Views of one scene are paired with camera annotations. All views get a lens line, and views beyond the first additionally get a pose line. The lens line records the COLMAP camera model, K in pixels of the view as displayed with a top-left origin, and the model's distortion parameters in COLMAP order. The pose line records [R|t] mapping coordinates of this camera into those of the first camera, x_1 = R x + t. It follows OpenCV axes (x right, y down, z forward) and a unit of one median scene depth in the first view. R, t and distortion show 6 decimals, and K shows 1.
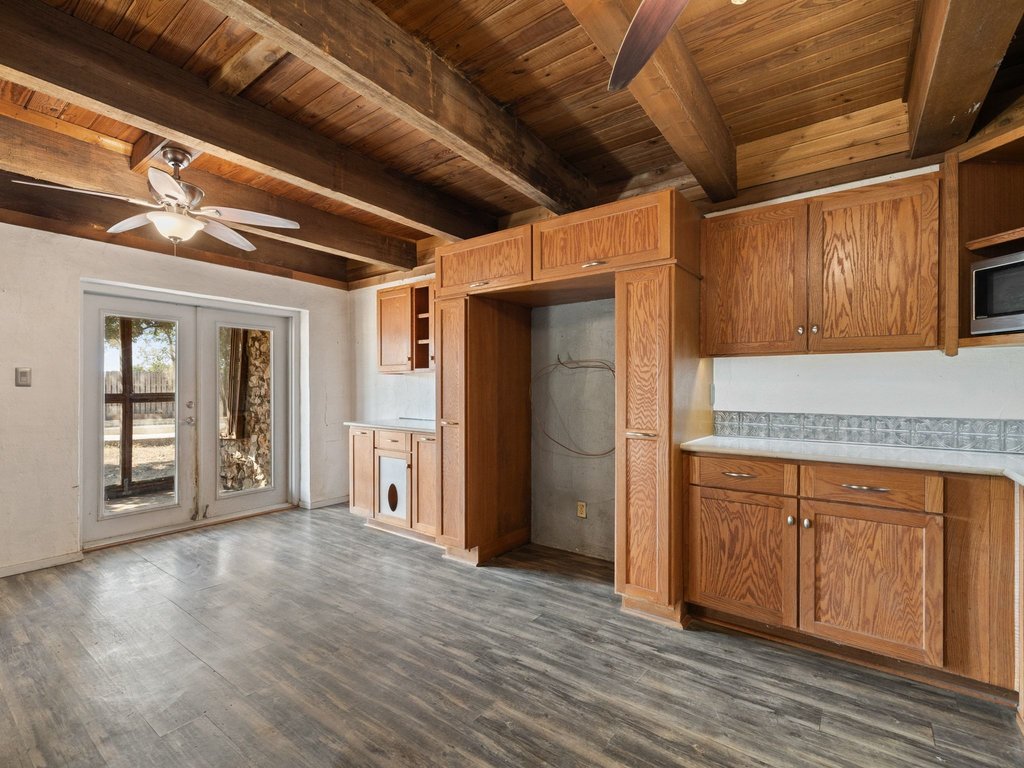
lens RADIAL K [[485.6, 0, 468.4], [0, 485.6, 387.4], [0, 0, 1]] dist [0.001218, 0.000065]
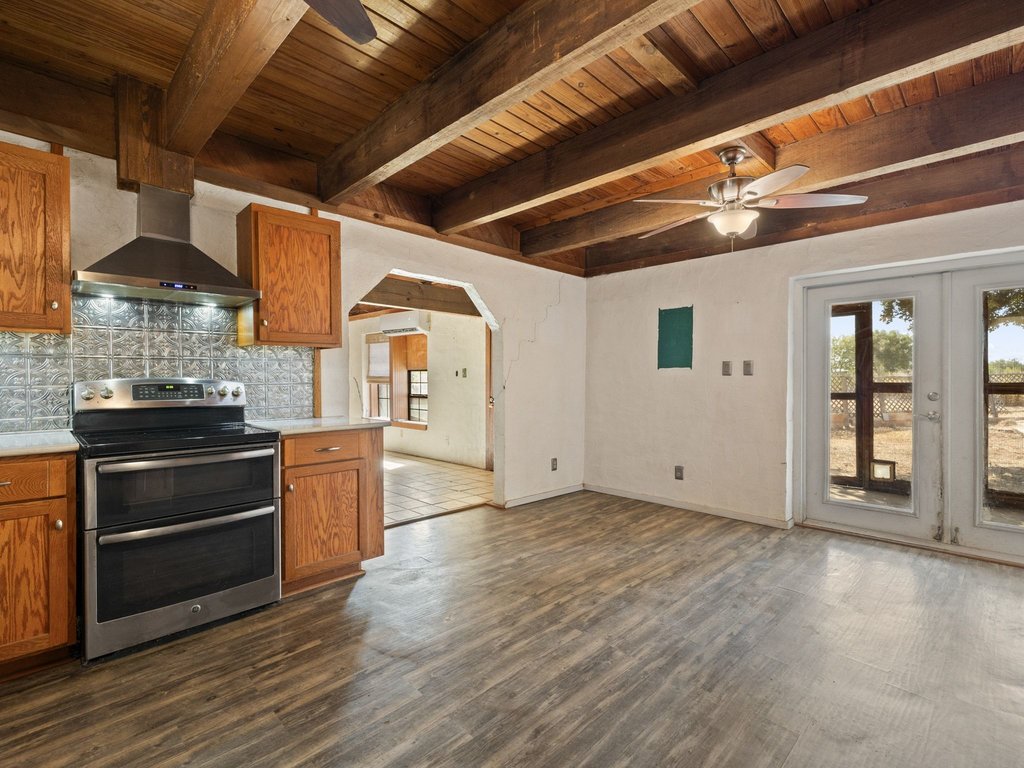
lens RADIAL K [[482.6, 0, 514.0], [0, 482.6, 380.2], [0, 0, 1]] dist [0.002299, 0.000058]
pose [[-0.104808, 0.002908, -0.994488, 0.523961], [0.002960, 0.999992, 0.002612, 0.008113], [0.994488, -0.002670, -0.104816, 0.684013]]
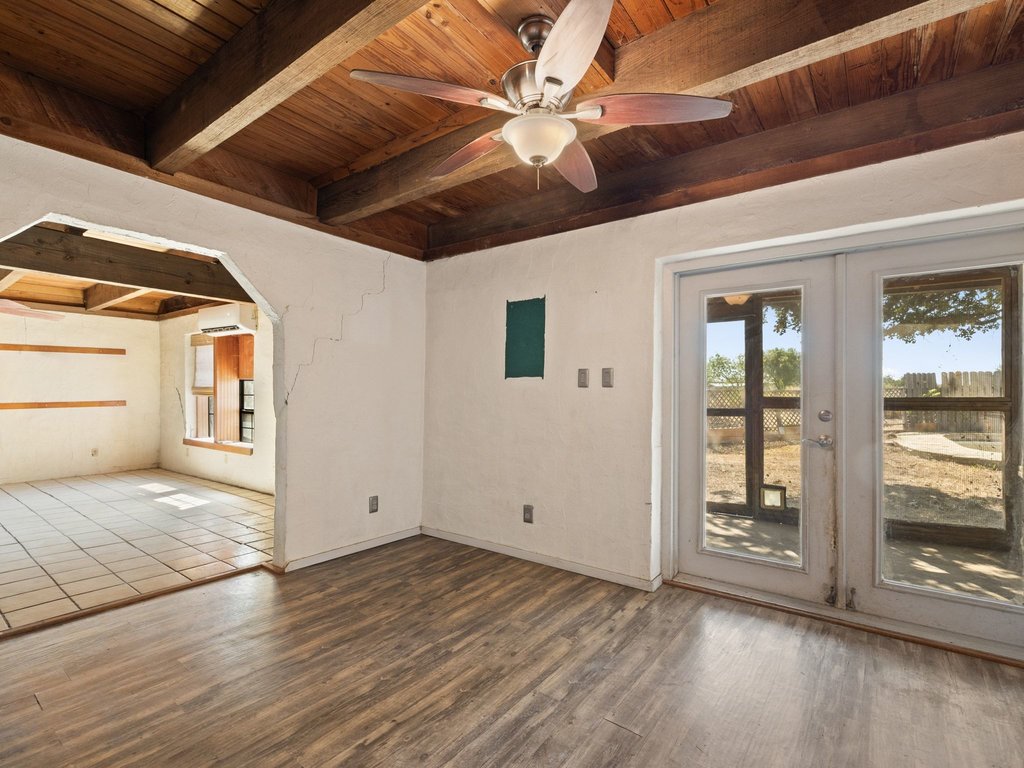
lens RADIAL K [[487.0, 0, 511.1], [0, 487.0, 388.4], [0, 0, 1]] dist [0.001205, 0.000577]
pose [[0.039098, -0.006112, -0.999217, 0.060711], [-0.001608, 0.999980, -0.006180, 0.009321], [0.999234, 0.001848, 0.039087, 1.004148]]
